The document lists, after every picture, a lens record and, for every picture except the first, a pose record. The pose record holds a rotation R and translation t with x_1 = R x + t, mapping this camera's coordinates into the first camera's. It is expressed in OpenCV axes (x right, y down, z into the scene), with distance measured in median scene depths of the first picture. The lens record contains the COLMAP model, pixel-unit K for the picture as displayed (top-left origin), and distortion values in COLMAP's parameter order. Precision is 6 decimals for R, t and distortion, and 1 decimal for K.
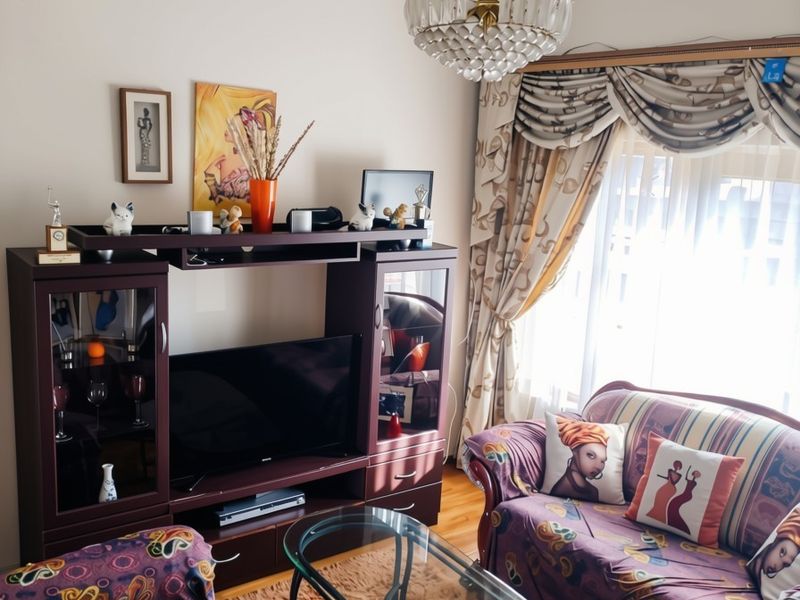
lens RADIAL K [[780.6, 0, 403.7], [0, 780.6, 301.1], [0, 0, 1]] dist [0.056579, 0.000000]
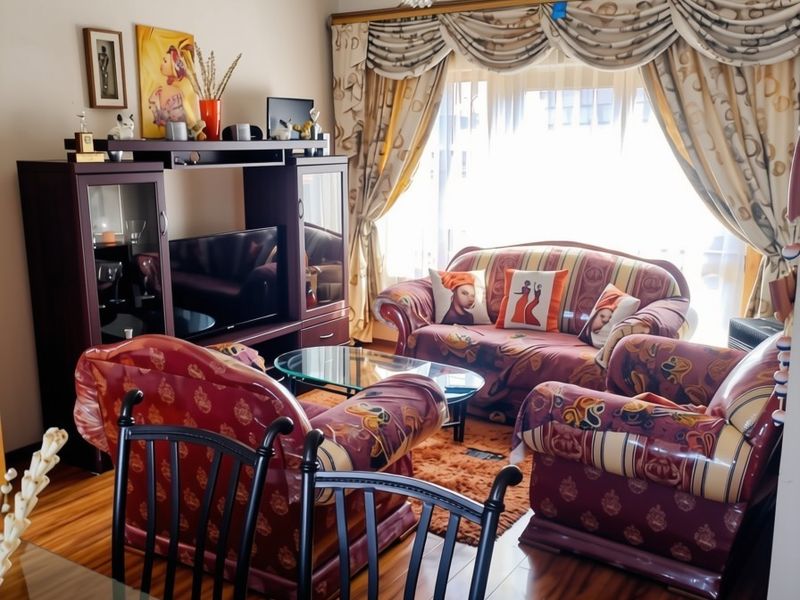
lens RADIAL K [[780.6, 0, 396.8], [0, 780.6, 298.8], [0, 0, 1]] dist [0.056579, 0.000000]
pose [[0.941878, -0.120325, 0.313668, -0.311818], [0.115963, 0.992718, 0.032600, 0.146532], [-0.315307, 0.005668, 0.948973, -0.279833]]
